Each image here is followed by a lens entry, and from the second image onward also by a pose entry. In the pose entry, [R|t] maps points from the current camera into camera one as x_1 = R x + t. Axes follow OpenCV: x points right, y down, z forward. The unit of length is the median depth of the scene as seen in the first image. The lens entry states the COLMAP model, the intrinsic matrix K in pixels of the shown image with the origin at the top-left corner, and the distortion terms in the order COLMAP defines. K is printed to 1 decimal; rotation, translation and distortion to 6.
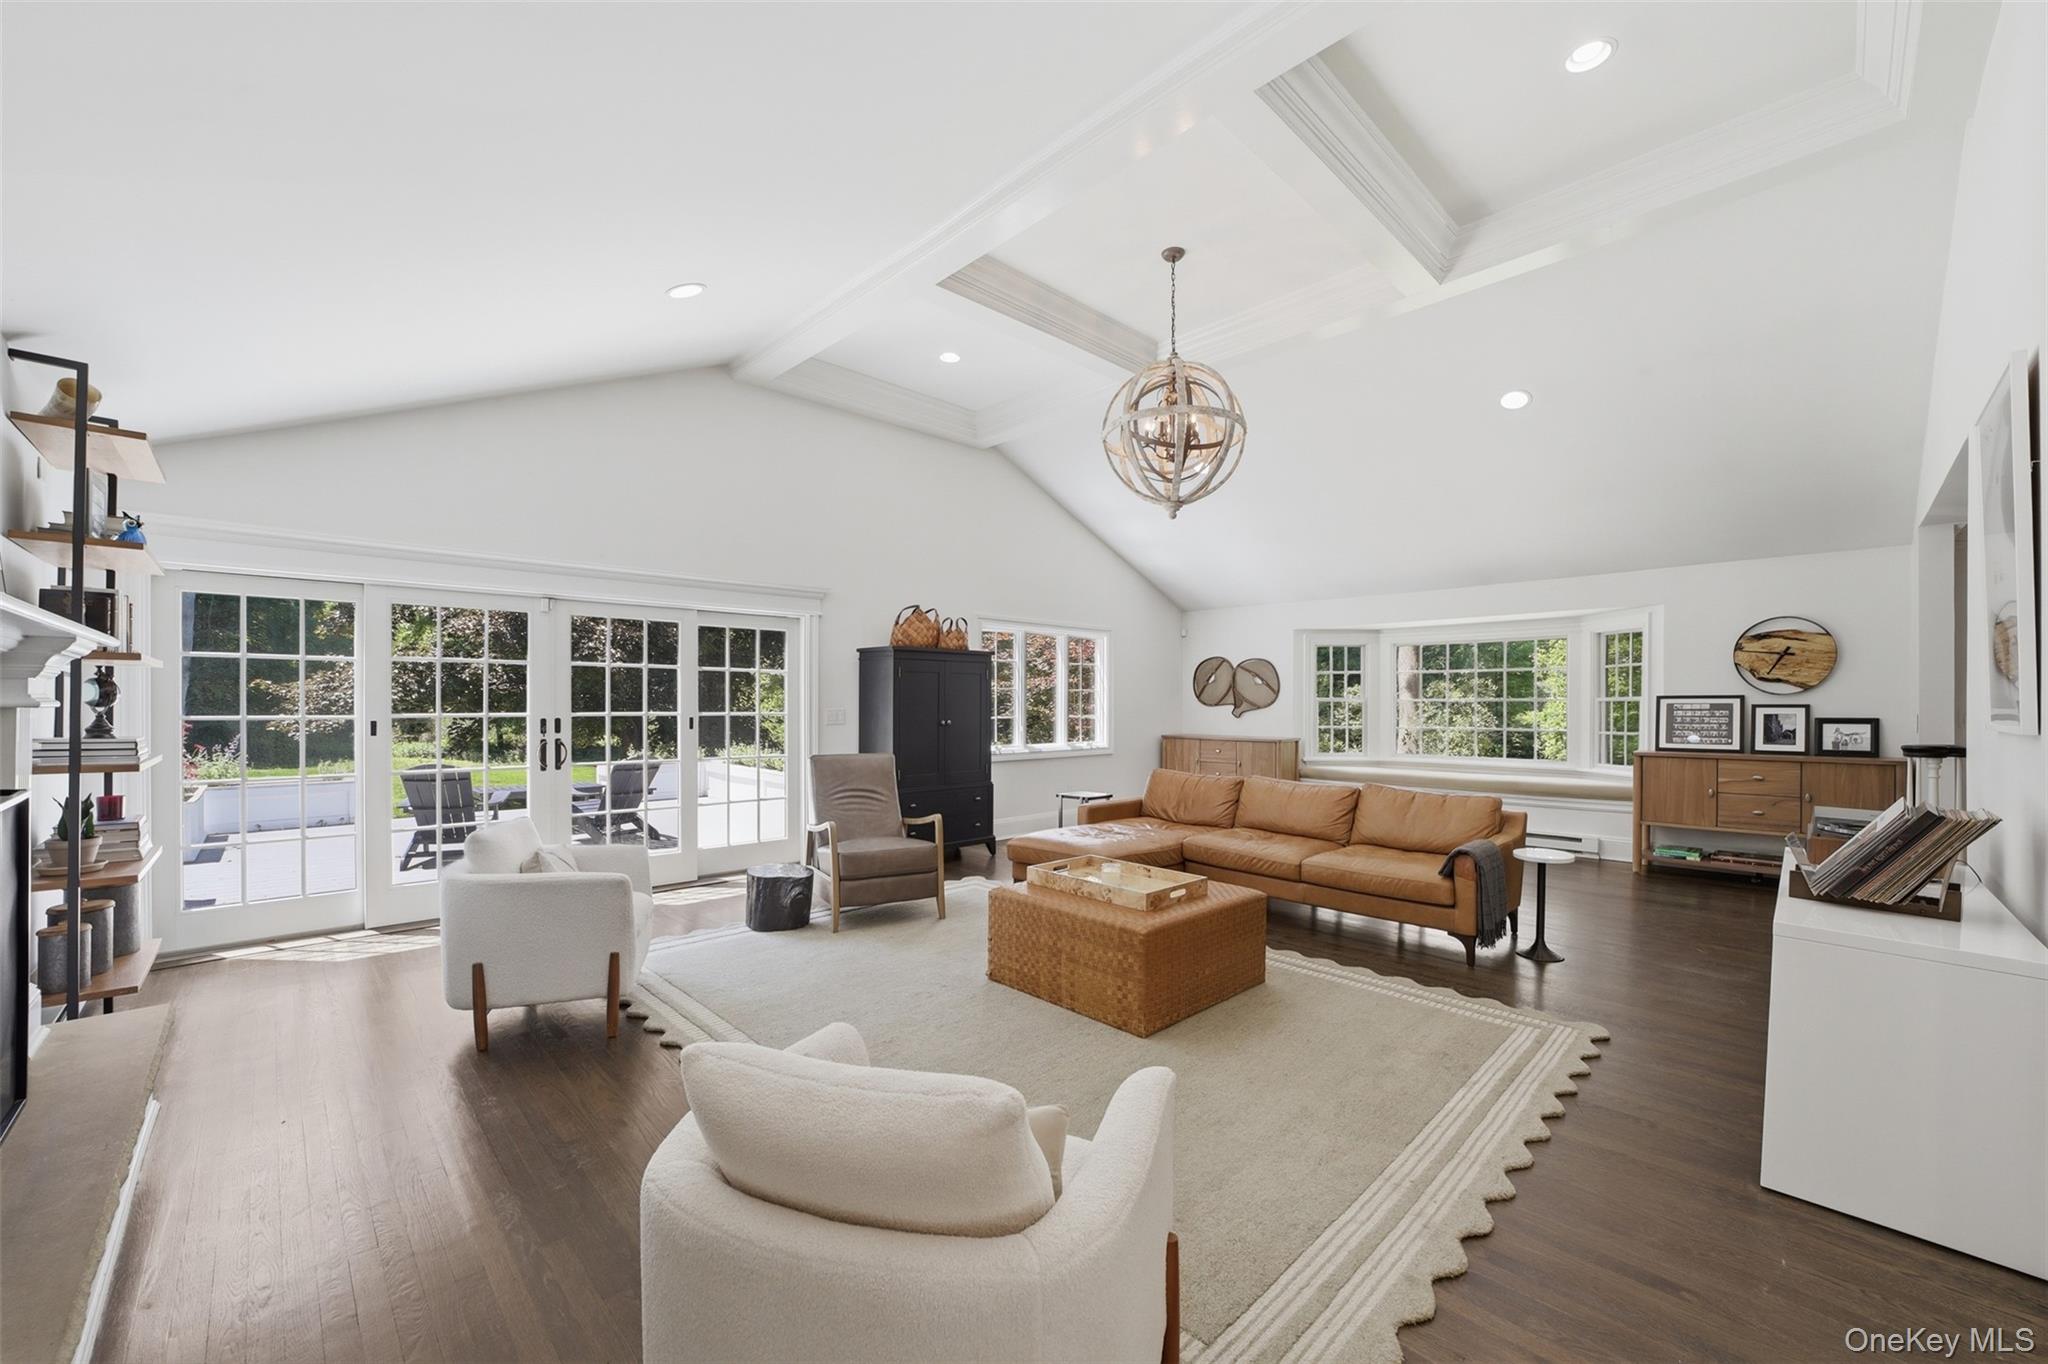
lens RADIAL K [[793.8, 0, 1023.2], [0, 793.8, 697.3], [0, 0, 1]] dist [-0.002039, 0.000056]
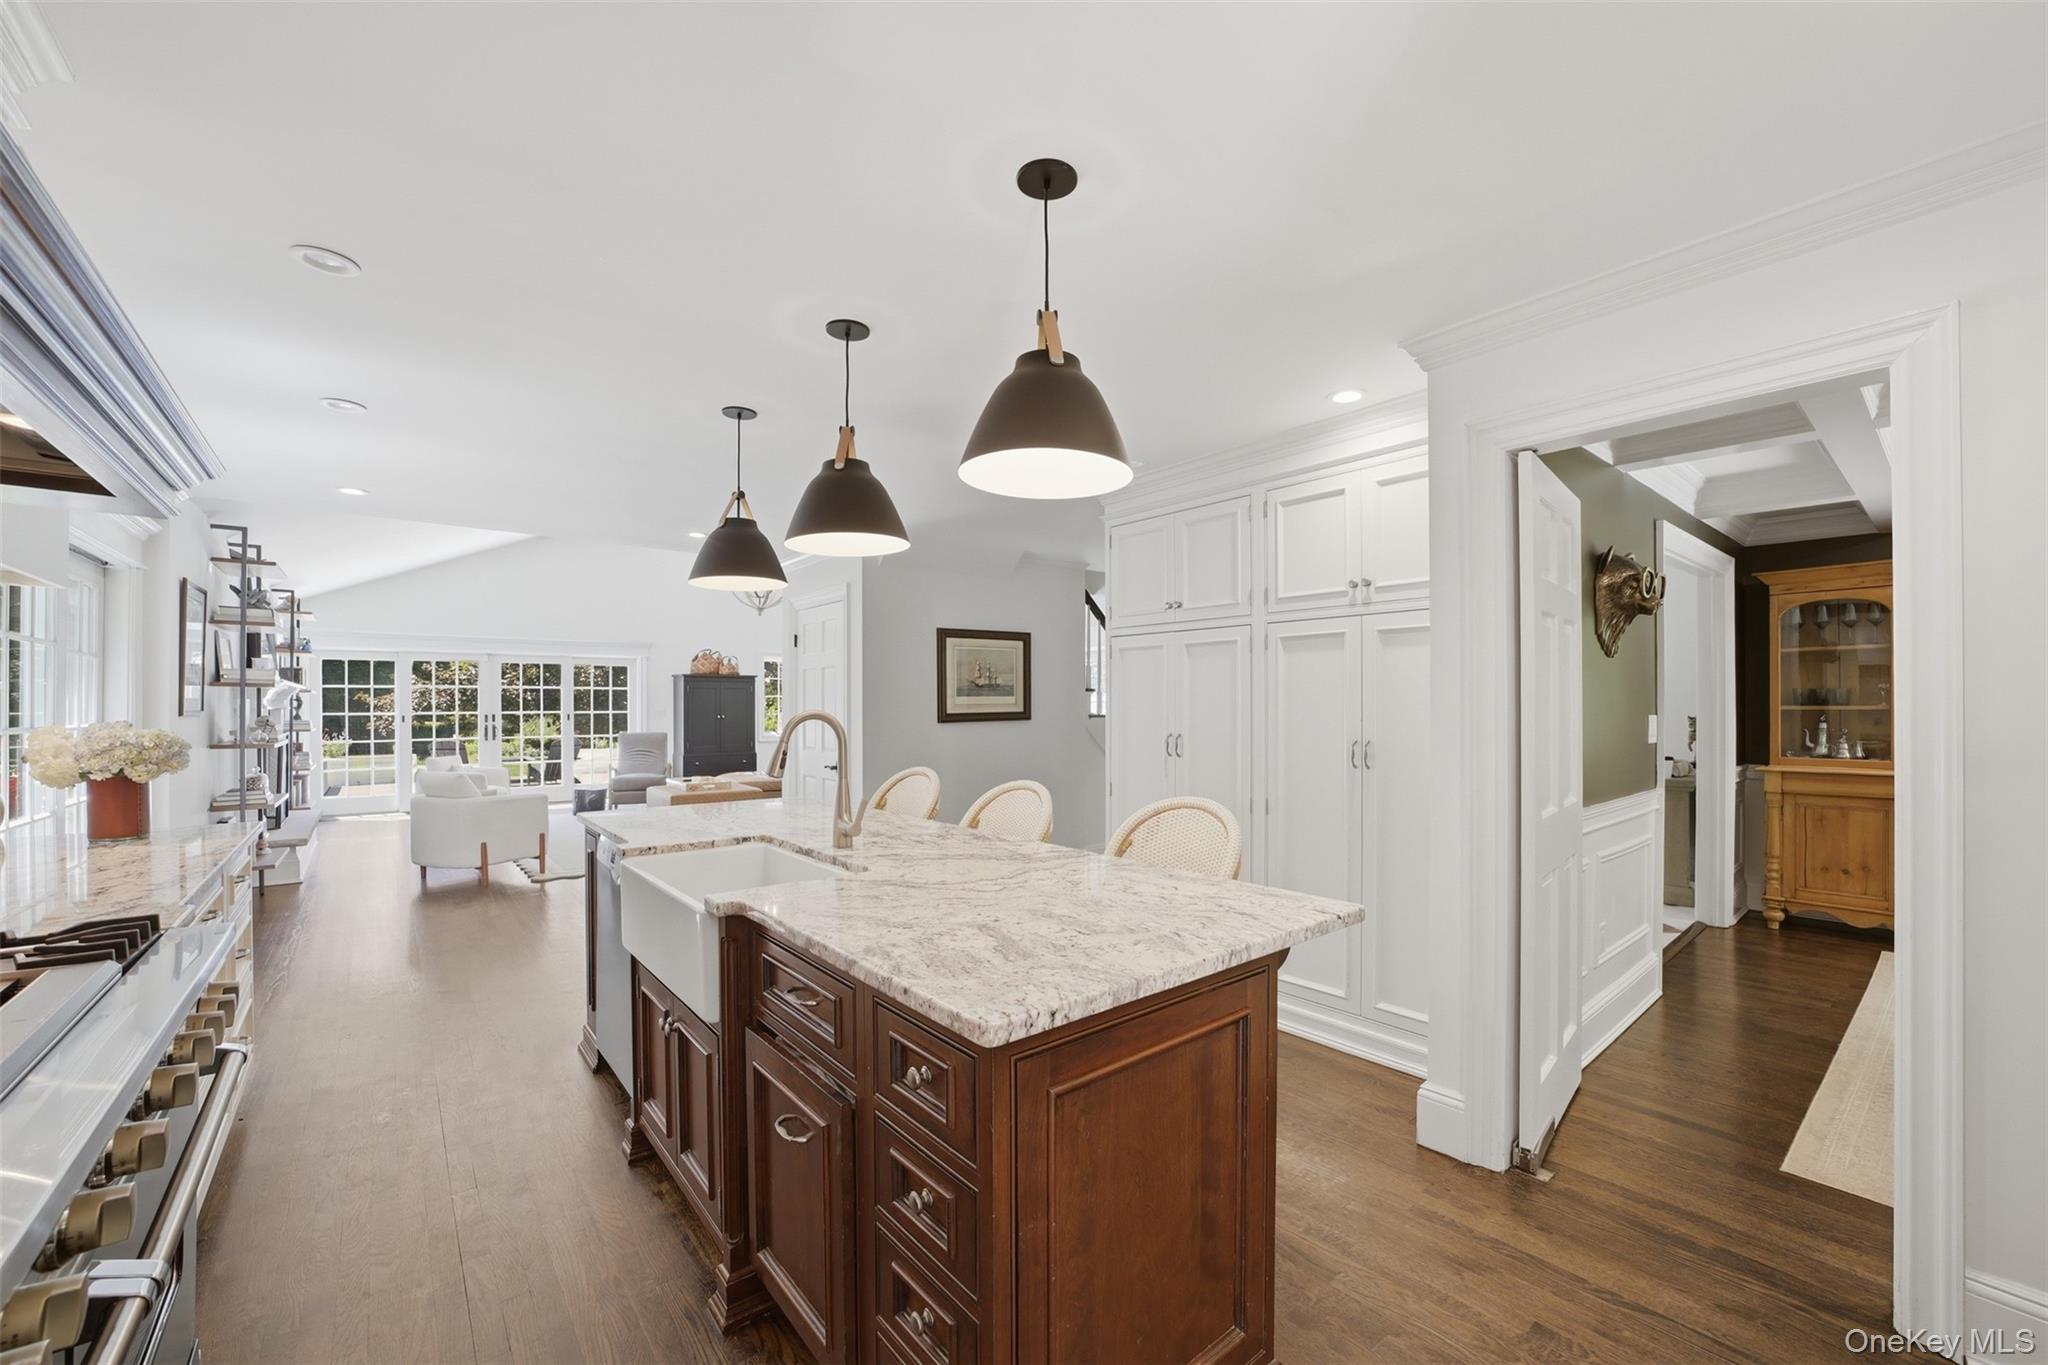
lens RADIAL K [[793.8, 0, 1024.1], [0, 793.8, 695.0], [0, 0, 1]] dist [-0.002039, 0.000056]
pose [[0.996895, -0.003982, -0.078644, 0.896667], [0.003784, 0.999989, -0.002666, -0.011705], [0.078654, 0.002360, 0.996899, -0.880995]]
